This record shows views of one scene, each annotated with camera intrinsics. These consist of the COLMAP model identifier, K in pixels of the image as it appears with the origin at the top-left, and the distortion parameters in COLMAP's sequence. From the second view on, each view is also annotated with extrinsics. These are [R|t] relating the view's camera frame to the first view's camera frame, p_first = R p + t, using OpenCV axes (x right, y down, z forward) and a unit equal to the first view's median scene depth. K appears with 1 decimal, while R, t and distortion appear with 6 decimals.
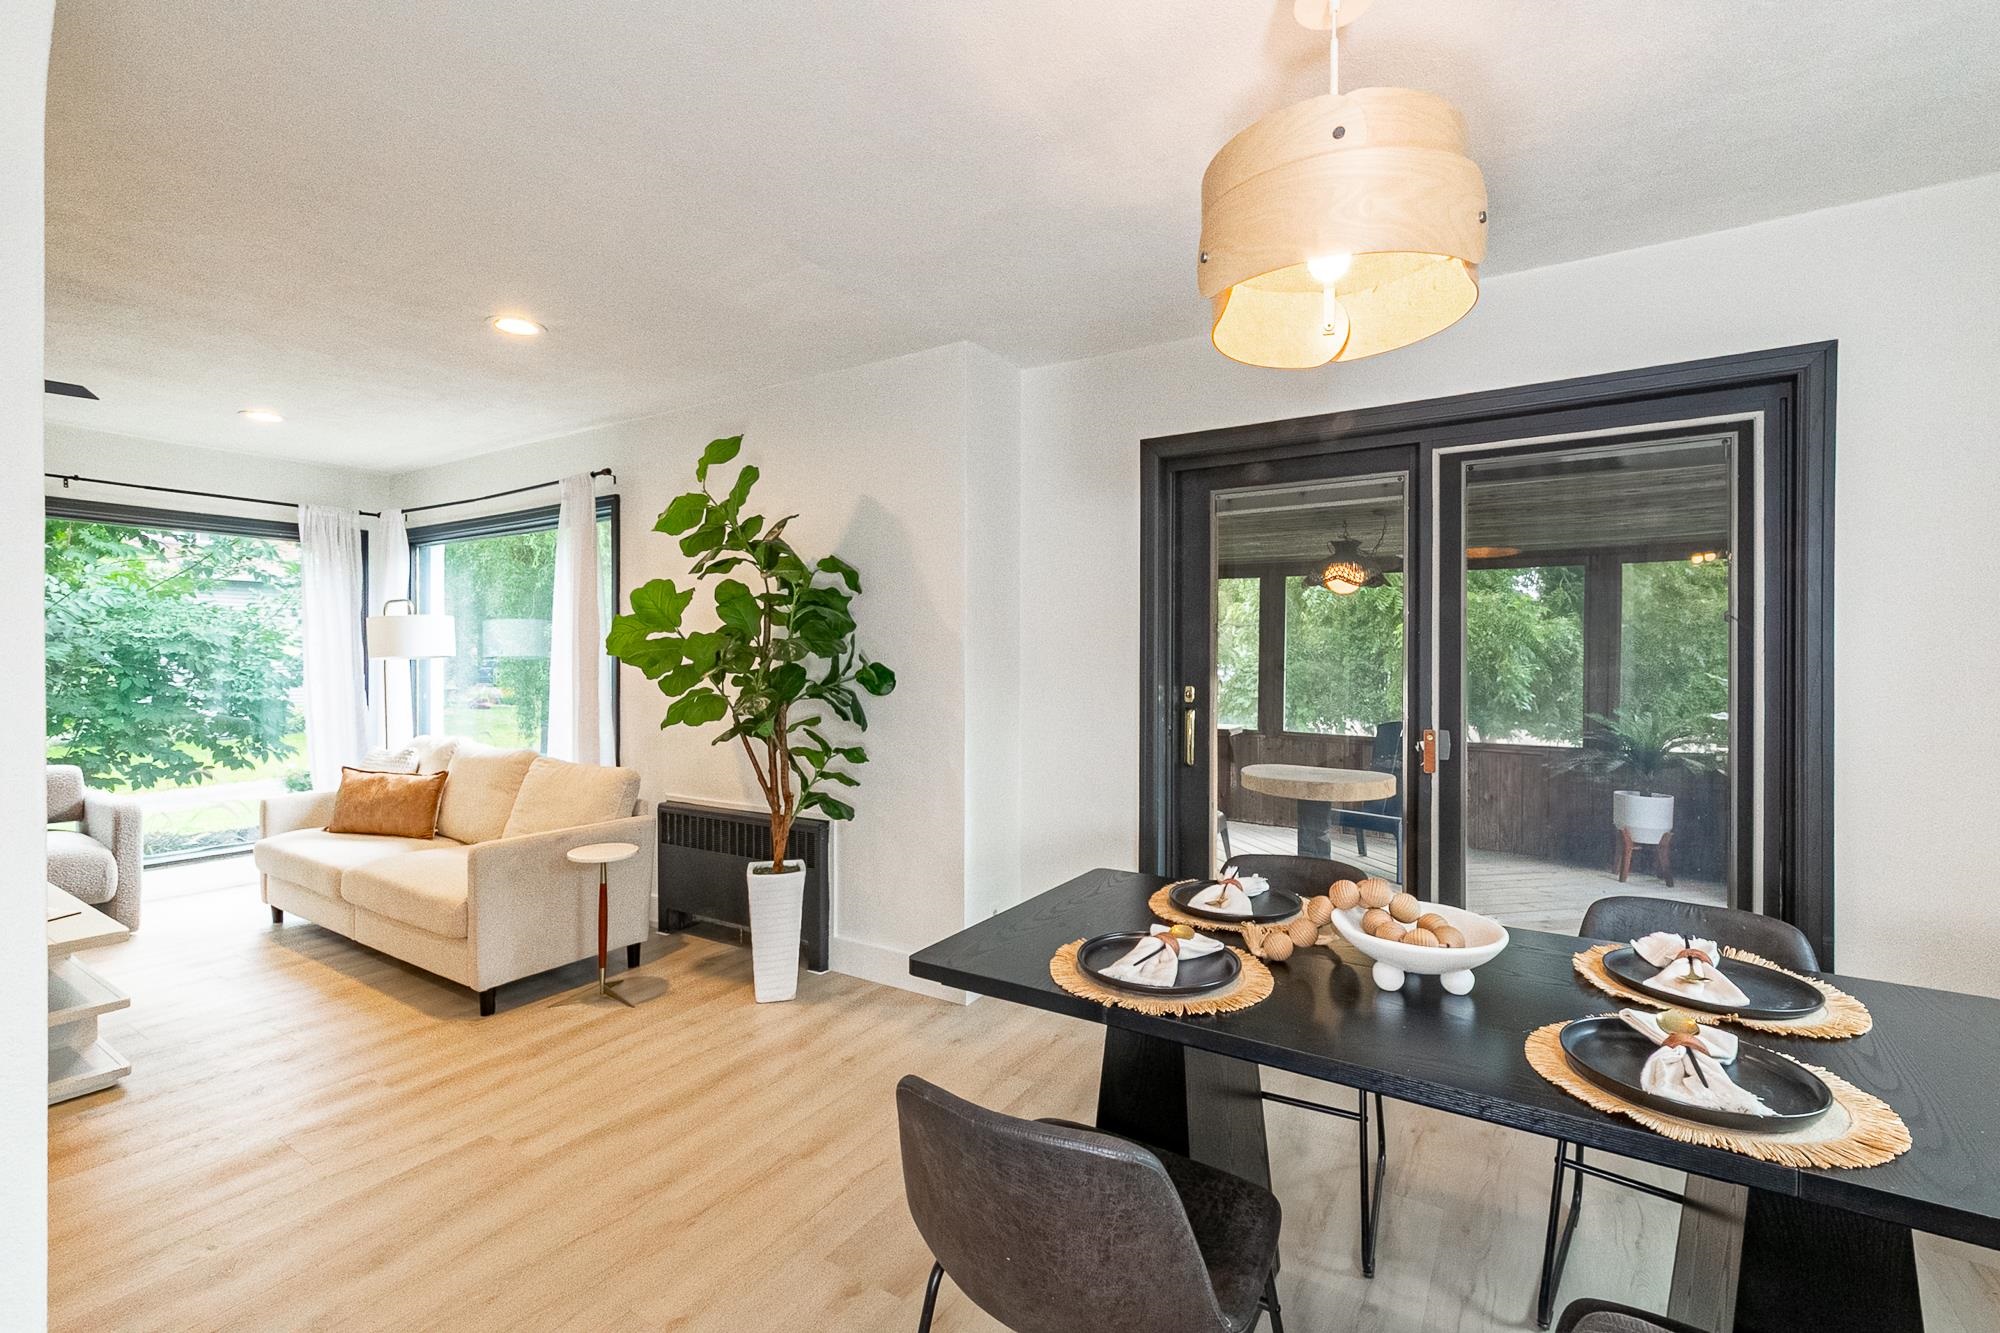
lens RADIAL K [[879.0, 0, 991.0], [0, 879.0, 669.8], [0, 0, 1]] dist [-0.002645, 0.000134]
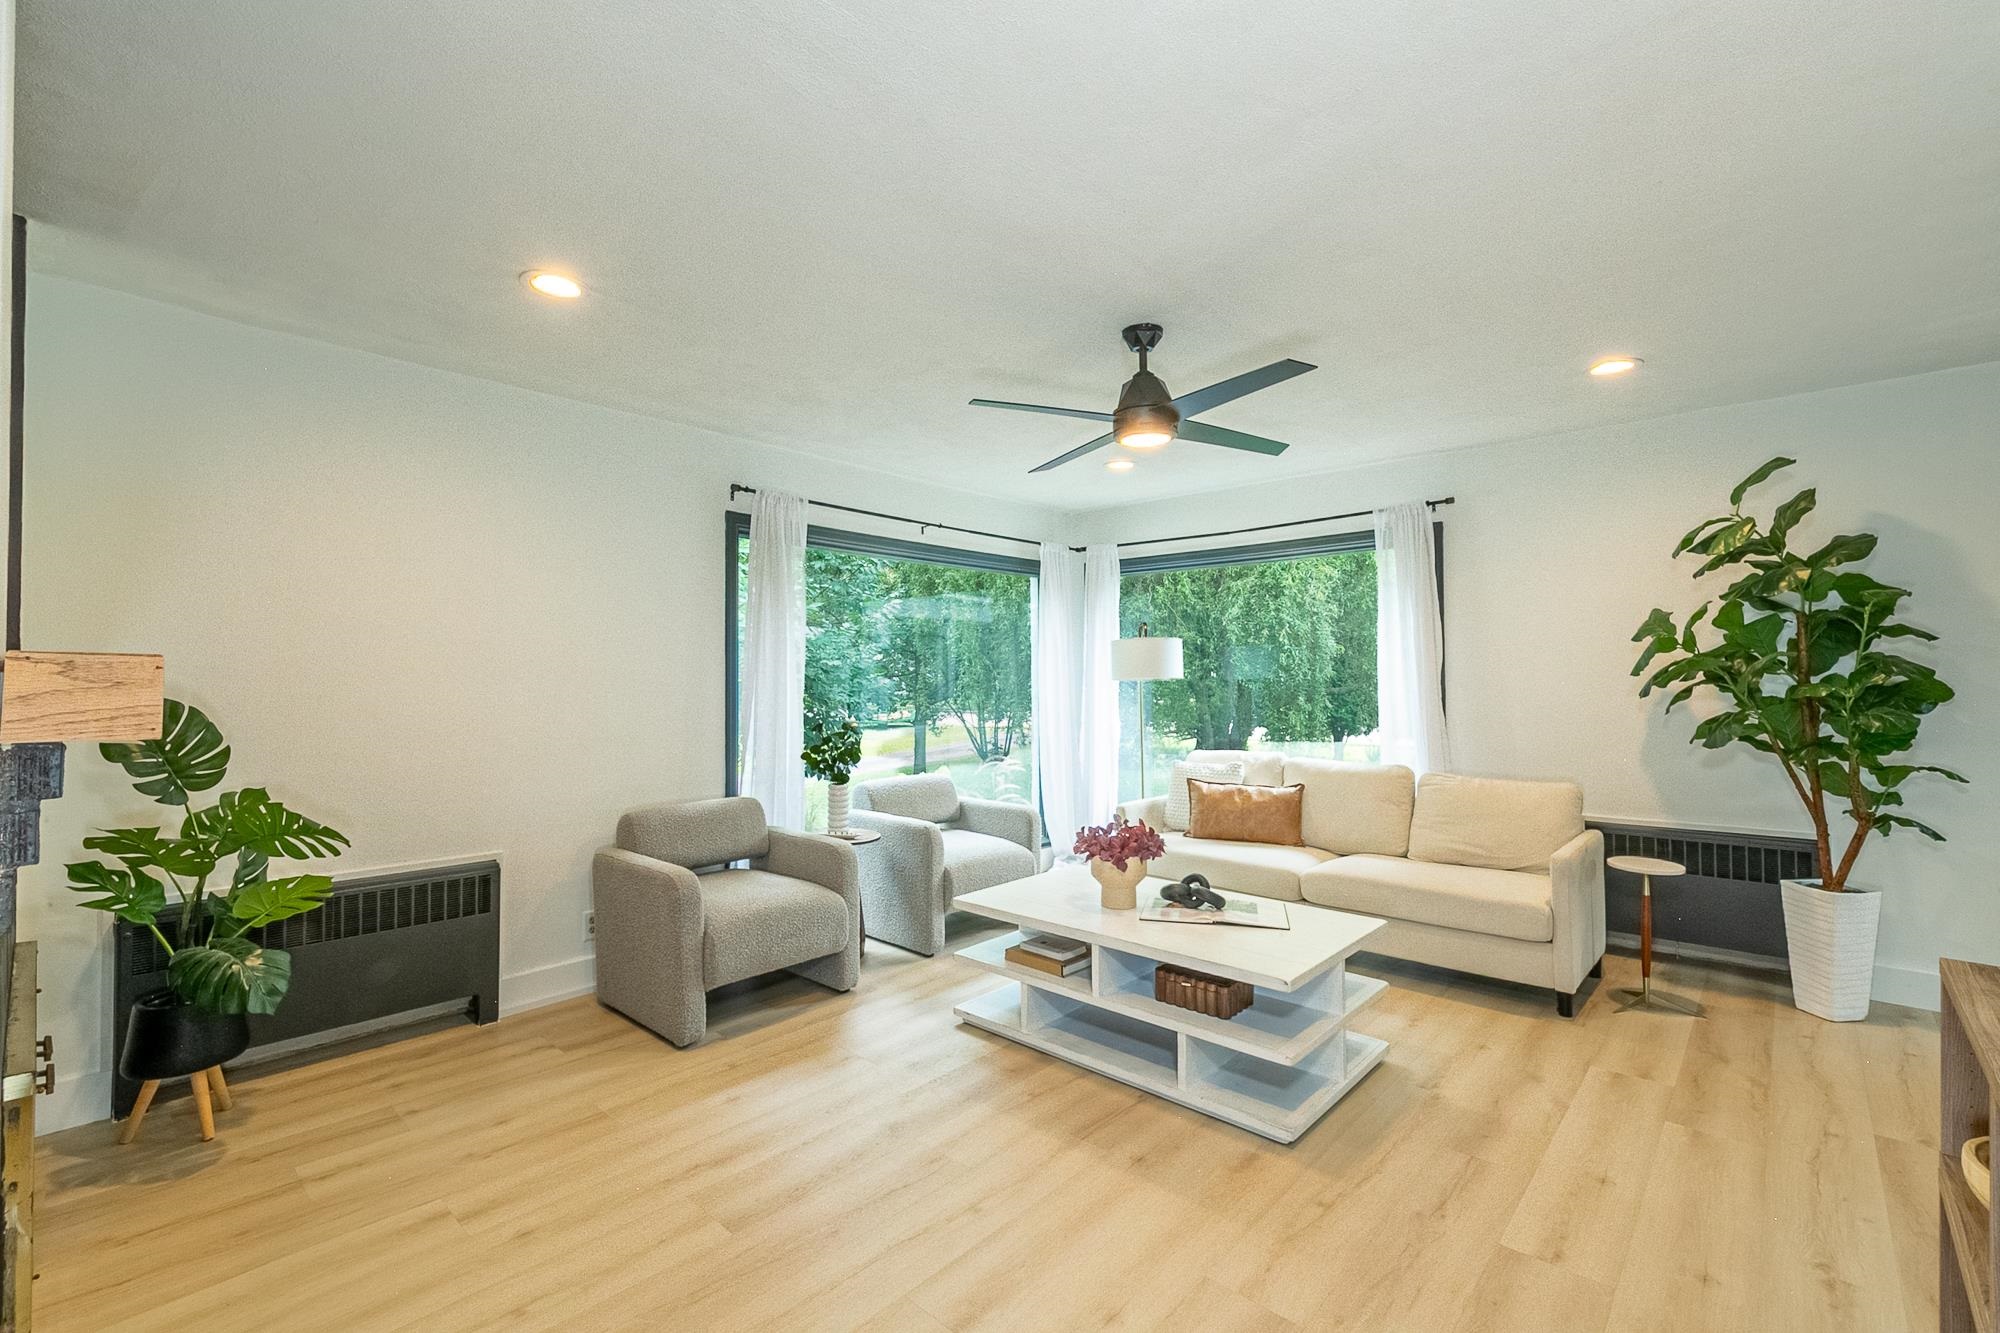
lens RADIAL K [[879.0, 0, 991.0], [0, 879.0, 669.8], [0, 0, 1]] dist [-0.002645, 0.000134]
pose [[0.983841, -0.004920, -0.178976, -1.011321], [0.001594, 0.999823, -0.018722, -0.005764], [0.179037, 0.018134, 0.983675, -0.164975]]
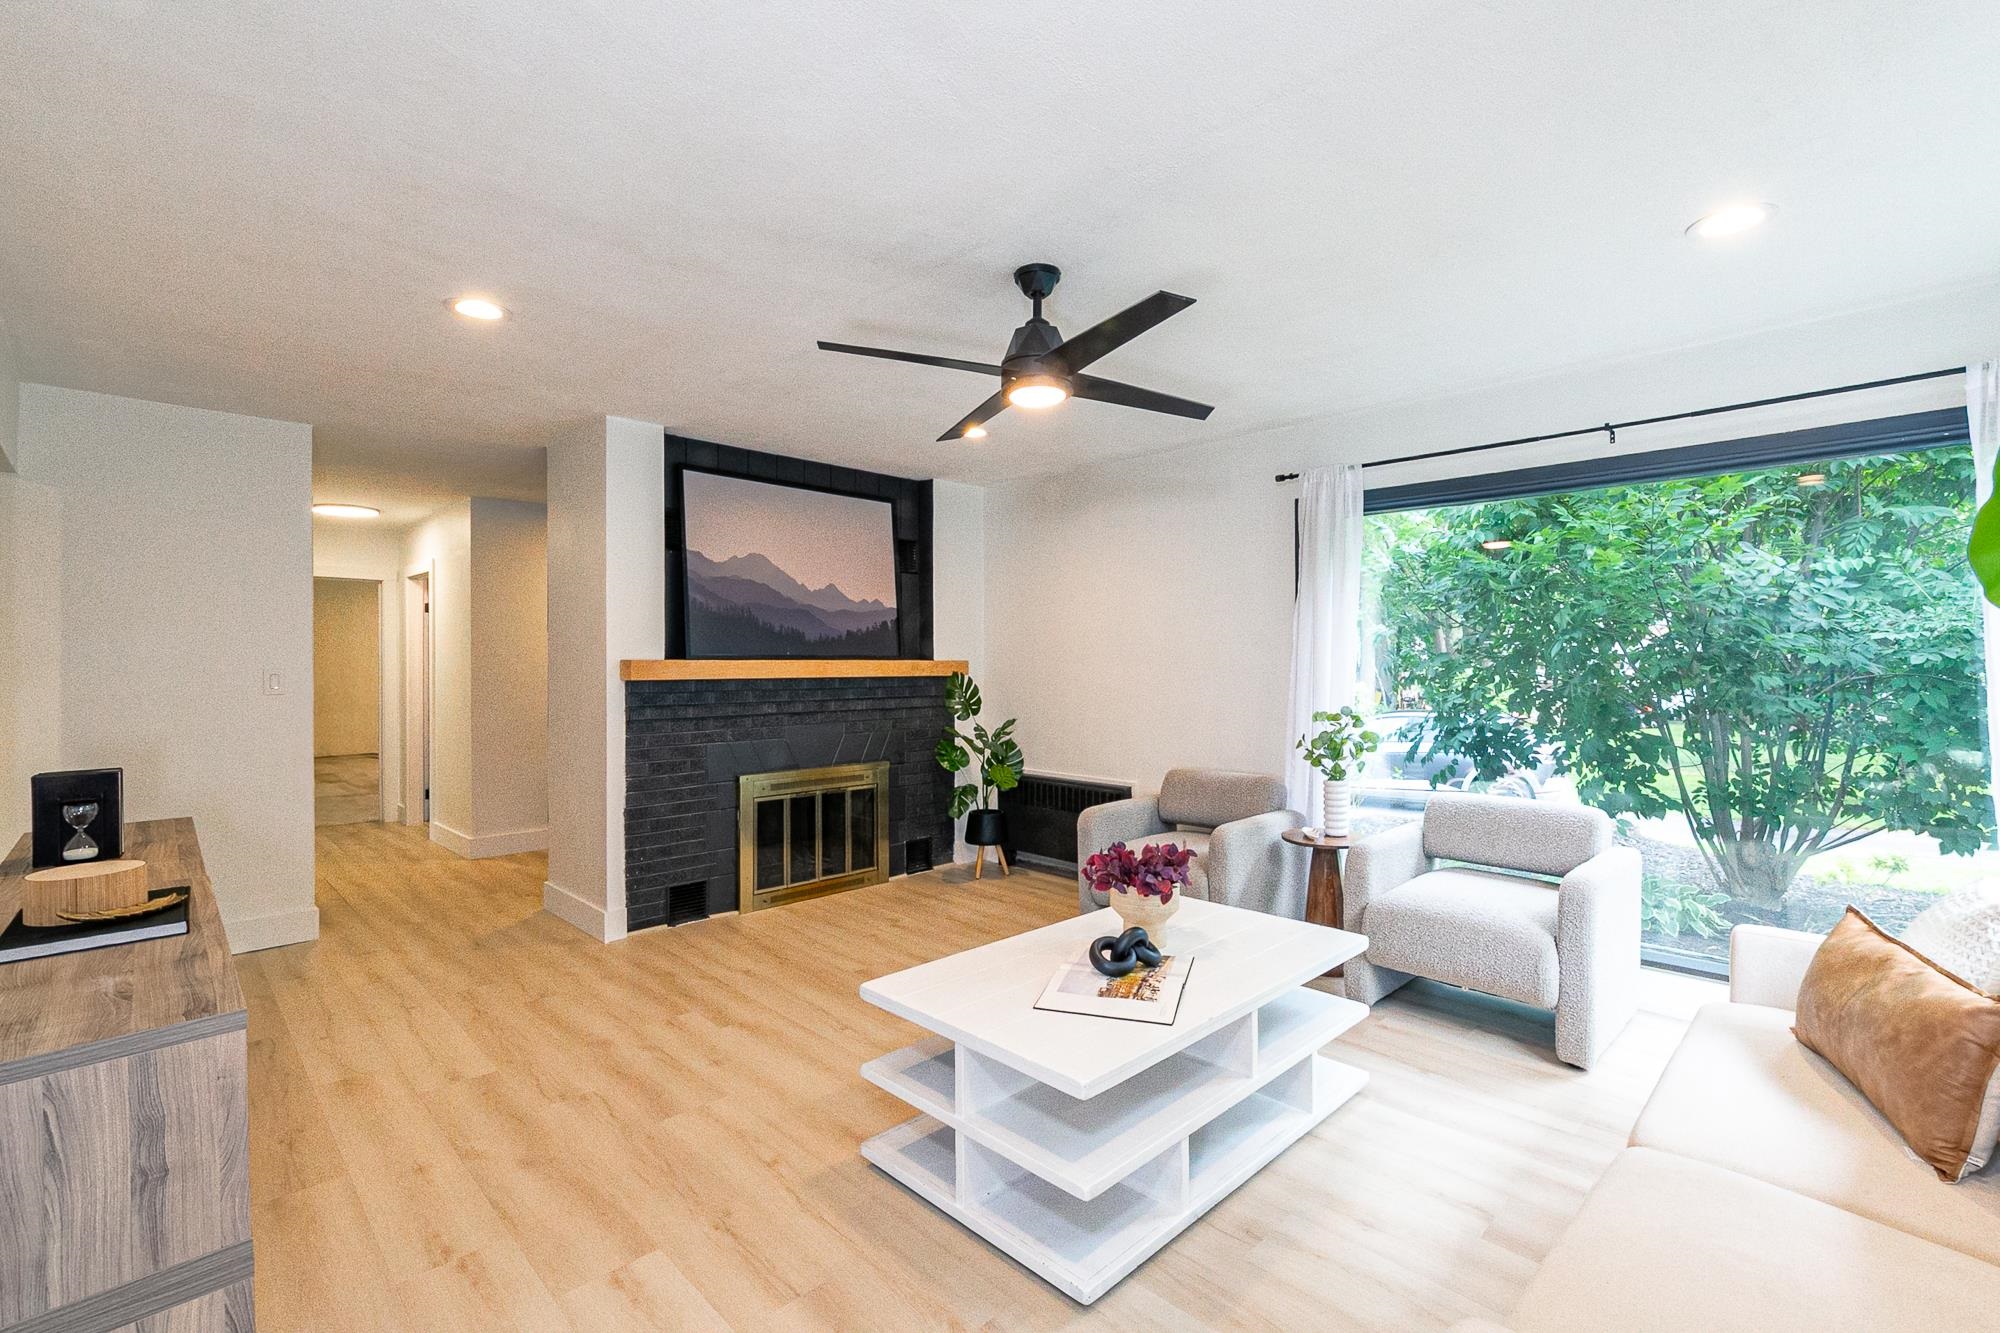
lens RADIAL K [[883.7, 0, 1000.0], [0, 883.7, 666.5], [0, 0, 1]] dist [0.014118, 0.000689]
pose [[-0.226867, 0.003875, -0.973918, -0.243146], [-0.011257, 0.999915, 0.006600, -0.018374], [0.973861, 0.012461, -0.226804, 0.859543]]
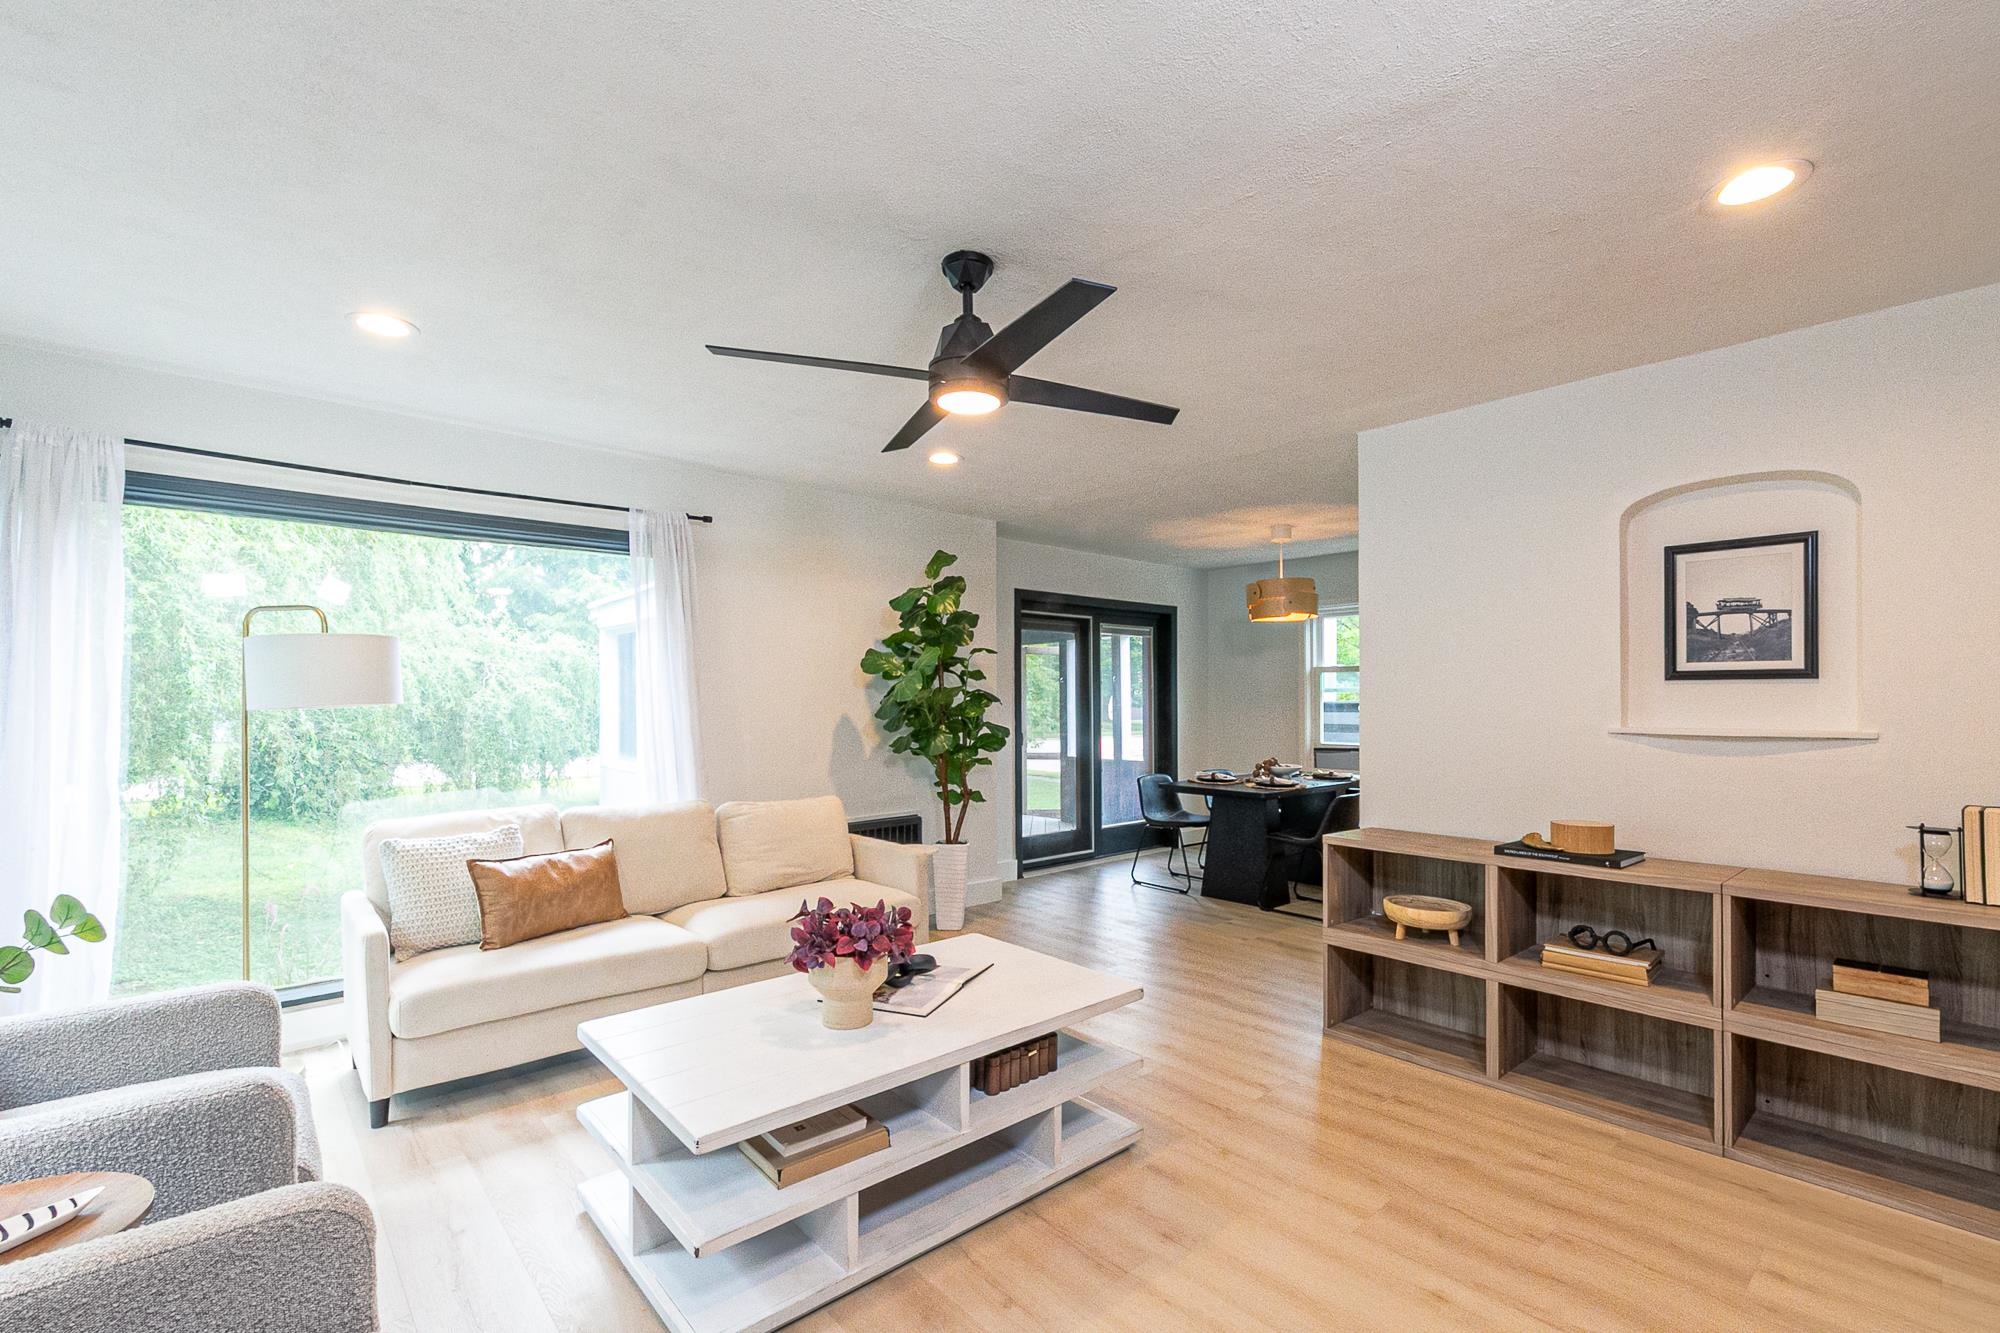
lens RADIAL K [[879.0, 0, 991.0], [0, 879.0, 669.8], [0, 0, 1]] dist [-0.002645, 0.000134]
pose [[0.293361, 0.032904, 0.955435, -1.680219], [0.017260, 0.999062, -0.039706, -0.011195], [-0.955846, 0.028139, 0.292518, 0.492448]]
